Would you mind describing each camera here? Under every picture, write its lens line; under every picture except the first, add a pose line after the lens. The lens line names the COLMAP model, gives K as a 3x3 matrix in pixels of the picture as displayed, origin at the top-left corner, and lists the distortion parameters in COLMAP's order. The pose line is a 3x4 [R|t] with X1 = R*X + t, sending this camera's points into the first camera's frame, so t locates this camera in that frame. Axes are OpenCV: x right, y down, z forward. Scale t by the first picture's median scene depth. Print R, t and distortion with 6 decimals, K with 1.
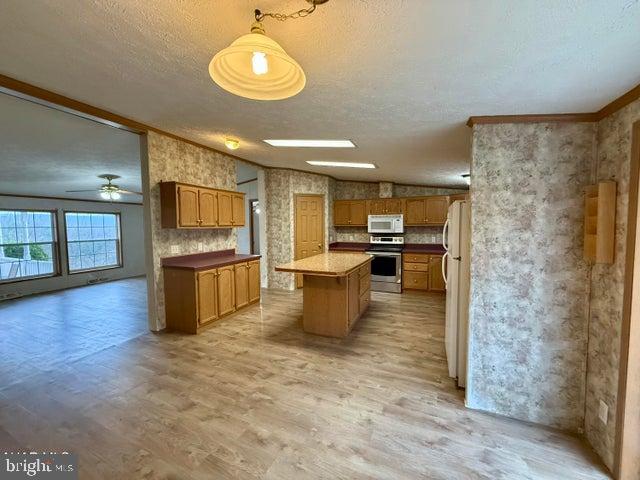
lens RADIAL K [[254.5, 0, 318.8], [0, 254.5, 237.8], [0, 0, 1]] dist [0.000152, 0.000048]
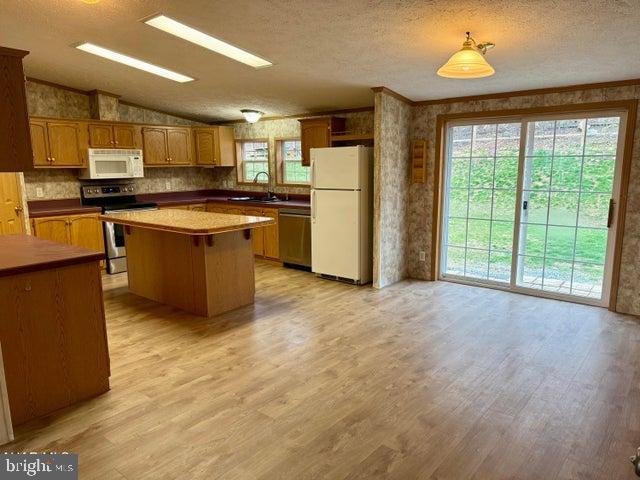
lens RADIAL K [[443.4, 0, 321.7], [0, 443.4, 245.4], [0, 0, 1]] dist [0.038395, -0.028359]
pose [[0.269578, -0.170113, 0.947834, -1.069376], [0.058055, 0.985354, 0.160335, -0.008109], [-0.961227, 0.011804, 0.275506, 0.344304]]
